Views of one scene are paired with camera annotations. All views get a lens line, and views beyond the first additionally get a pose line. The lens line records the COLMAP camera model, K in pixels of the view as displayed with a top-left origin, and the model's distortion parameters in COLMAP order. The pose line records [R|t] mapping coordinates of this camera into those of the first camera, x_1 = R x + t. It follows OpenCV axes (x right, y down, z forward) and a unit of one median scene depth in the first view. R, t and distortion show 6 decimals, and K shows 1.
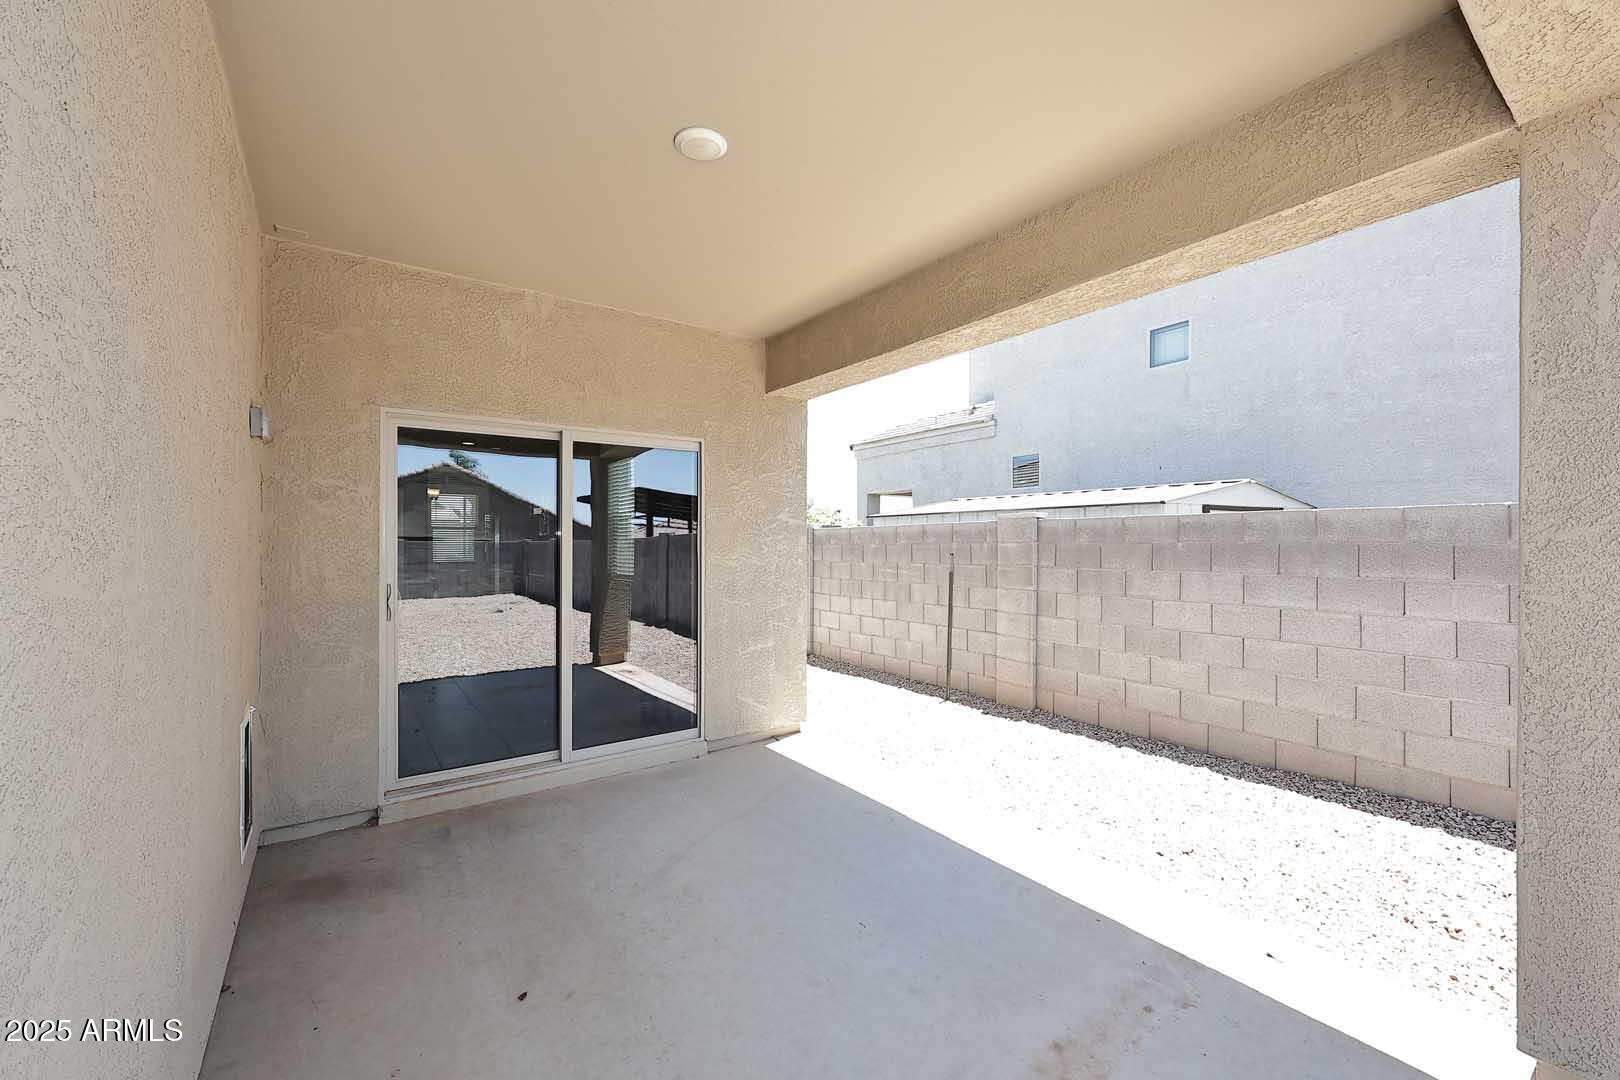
lens RADIAL K [[652.1, 0, 807.4], [0, 652.1, 539.7], [0, 0, 1]] dist [0.001844, 0.000275]
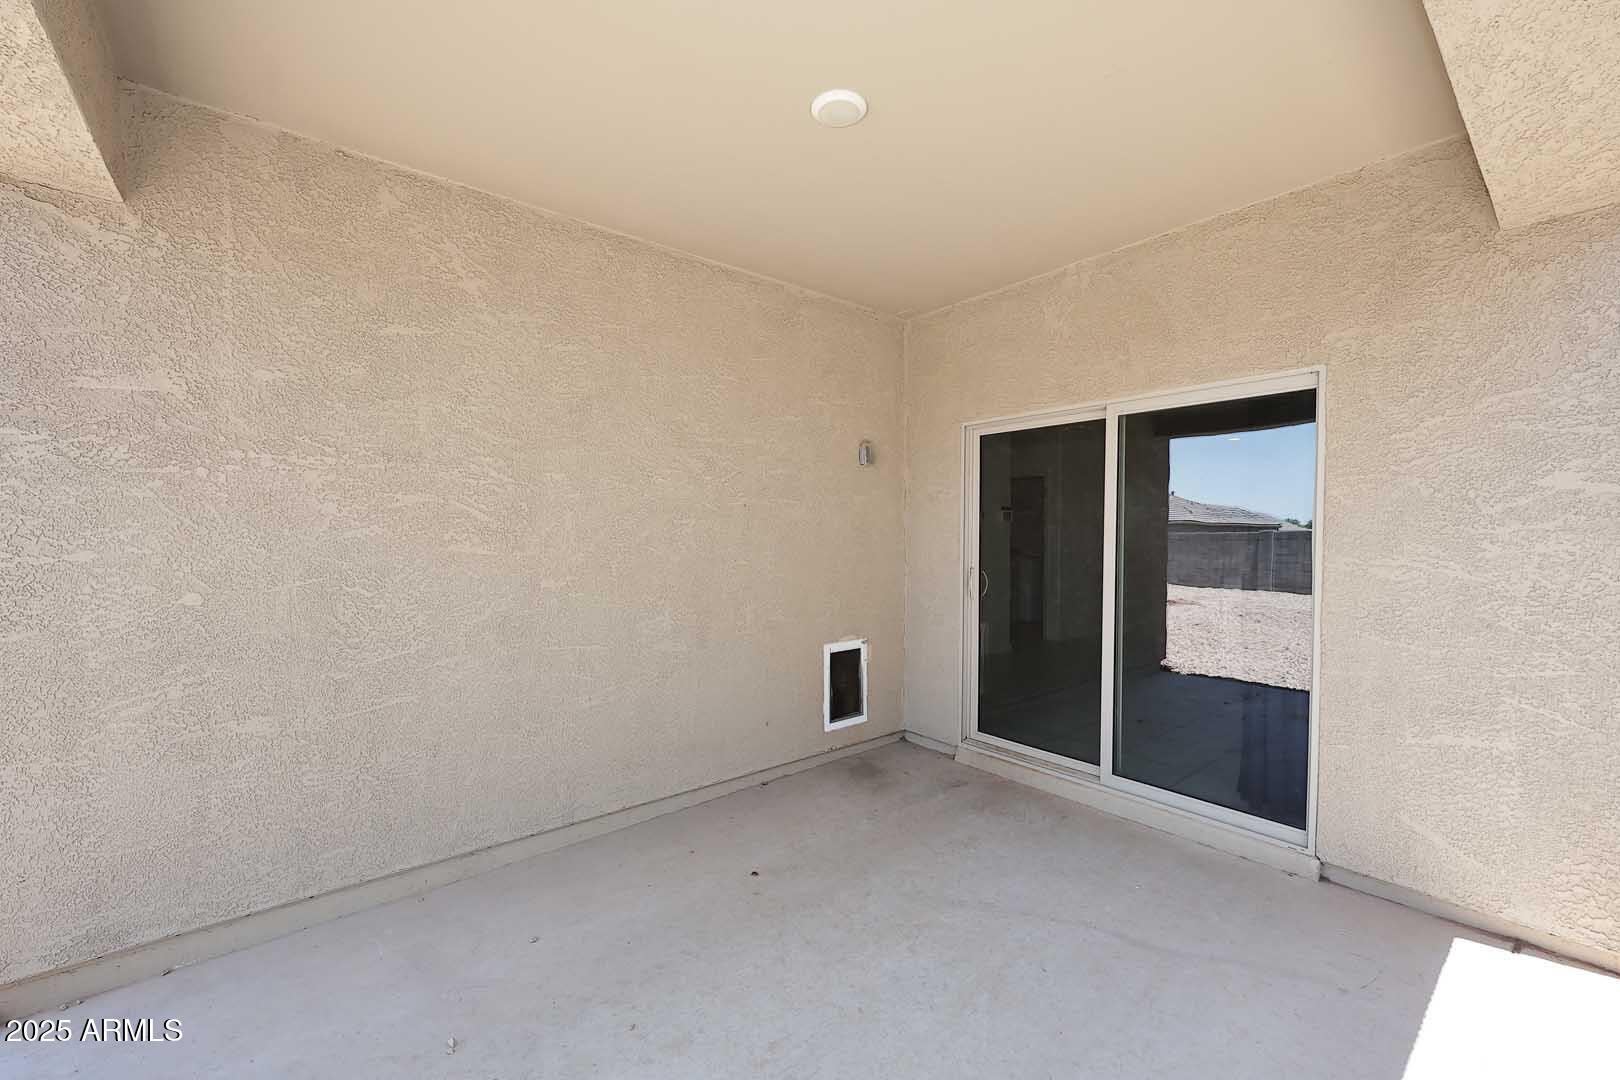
lens RADIAL K [[652.1, 0, 807.3], [0, 652.1, 543.2], [0, 0, 1]] dist [0.001844, 0.000275]
pose [[0.060911, 0.018983, -0.997963, 0.488114], [0.001090, 0.999817, 0.019085, -0.000899], [0.998143, -0.002251, 0.060880, 0.560844]]
